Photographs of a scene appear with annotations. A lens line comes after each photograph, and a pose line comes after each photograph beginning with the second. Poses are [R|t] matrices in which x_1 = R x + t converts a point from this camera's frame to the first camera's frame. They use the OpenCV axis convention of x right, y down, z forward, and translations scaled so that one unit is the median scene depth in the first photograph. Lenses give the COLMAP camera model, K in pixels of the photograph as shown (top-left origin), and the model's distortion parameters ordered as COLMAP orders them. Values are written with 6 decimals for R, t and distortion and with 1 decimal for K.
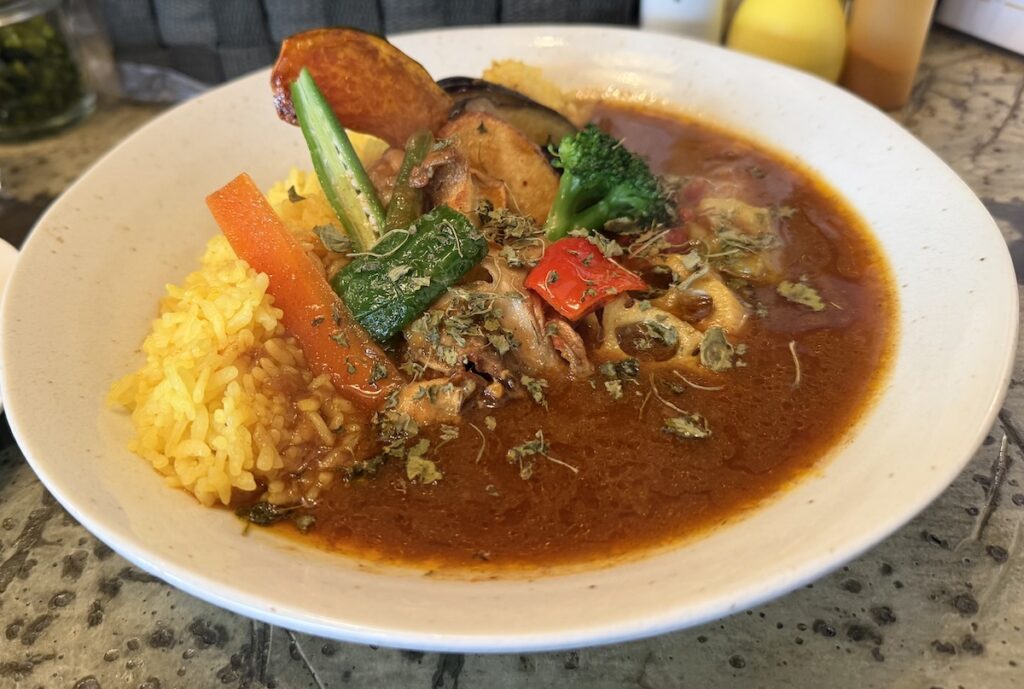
lens RADIAL K [[721.7, 0, 517.0], [0, 721.7, 342.9], [0, 0, 1]] dist [0.006784, -0.009233]
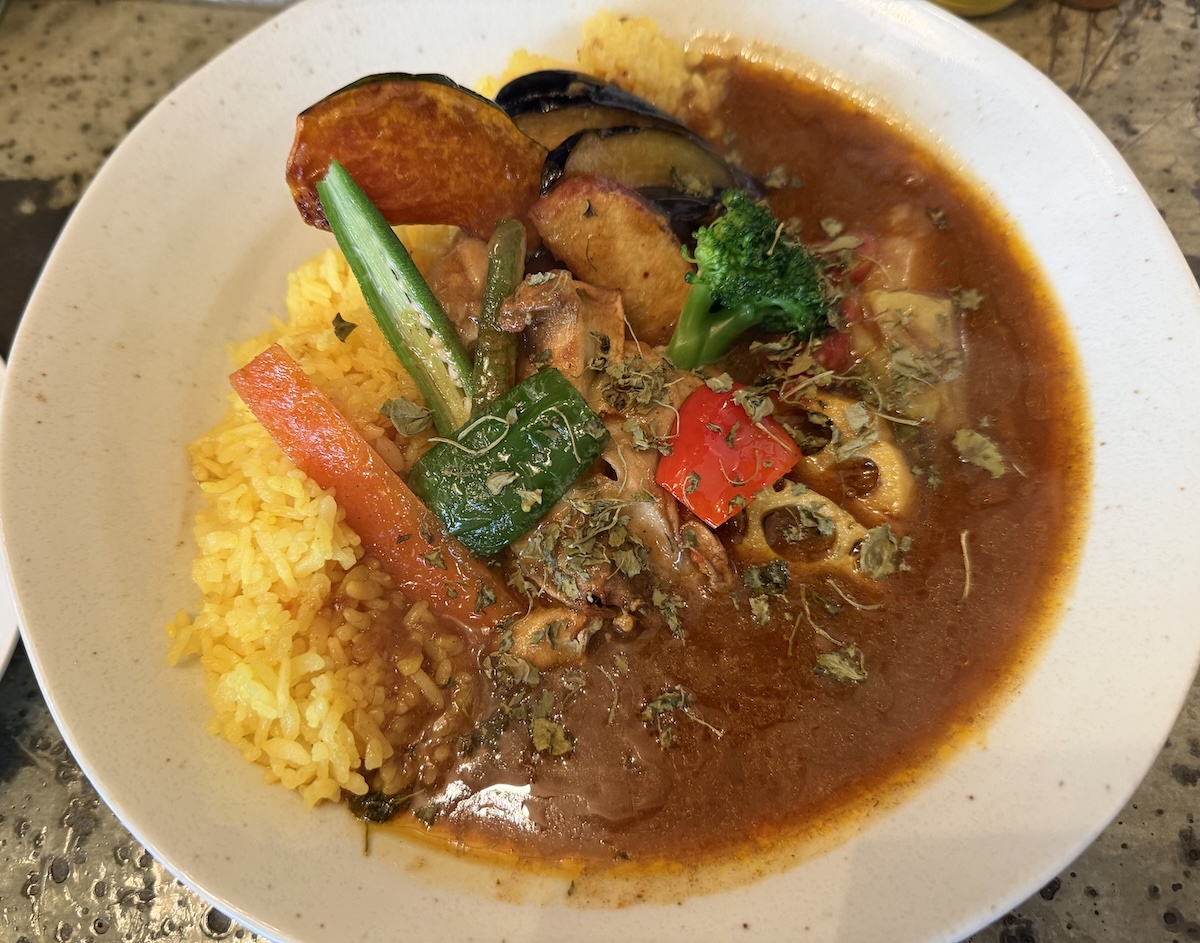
lens RADIAL K [[808.5, 0, 649.5], [0, 808.5, 533.5], [0, 0, 1]] dist [-0.004495, 0.000380]
pose [[0.997646, -0.021145, 0.065238, -0.057180], [-0.006867, 0.915696, 0.401812, -0.390180], [-0.068235, -0.401314, 0.913395, 0.149334]]
